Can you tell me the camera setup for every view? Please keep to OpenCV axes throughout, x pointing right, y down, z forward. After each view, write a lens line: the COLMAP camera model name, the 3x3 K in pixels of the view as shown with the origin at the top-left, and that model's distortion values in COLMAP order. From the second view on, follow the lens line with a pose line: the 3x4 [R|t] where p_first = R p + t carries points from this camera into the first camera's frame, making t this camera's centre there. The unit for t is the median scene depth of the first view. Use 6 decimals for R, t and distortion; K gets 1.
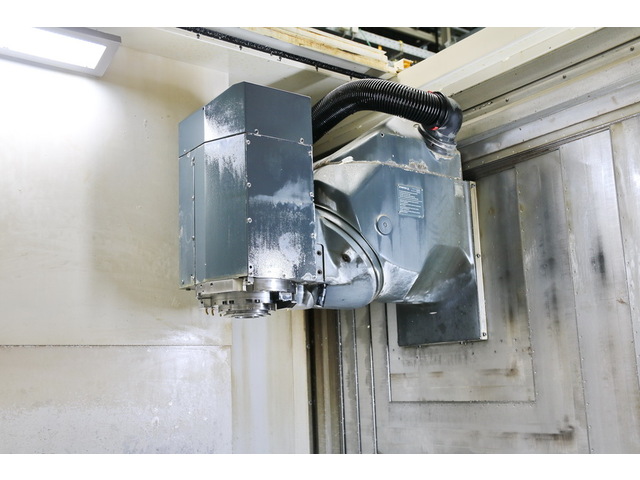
lens RADIAL K [[739.6, 0, 317.0], [0, 739.6, 251.6], [0, 0, 1]] dist [-0.003341, 0.007602]
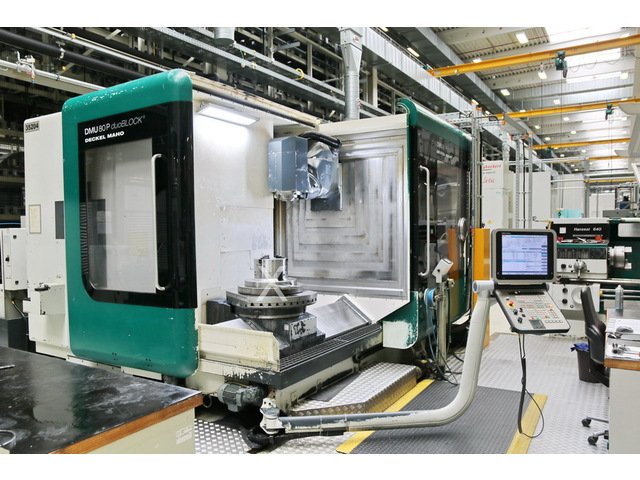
lens RADIAL K [[507.1, 0, 318.5], [0, 507.1, 250.4], [0, 0, 1]] dist [-0.122378, 0.109466]
pose [[0.920688, 0.012339, 0.390103, -0.854648], [-0.092724, 0.977799, 0.187911, -0.142381], [-0.379124, -0.209179, 0.901393, -1.235893]]
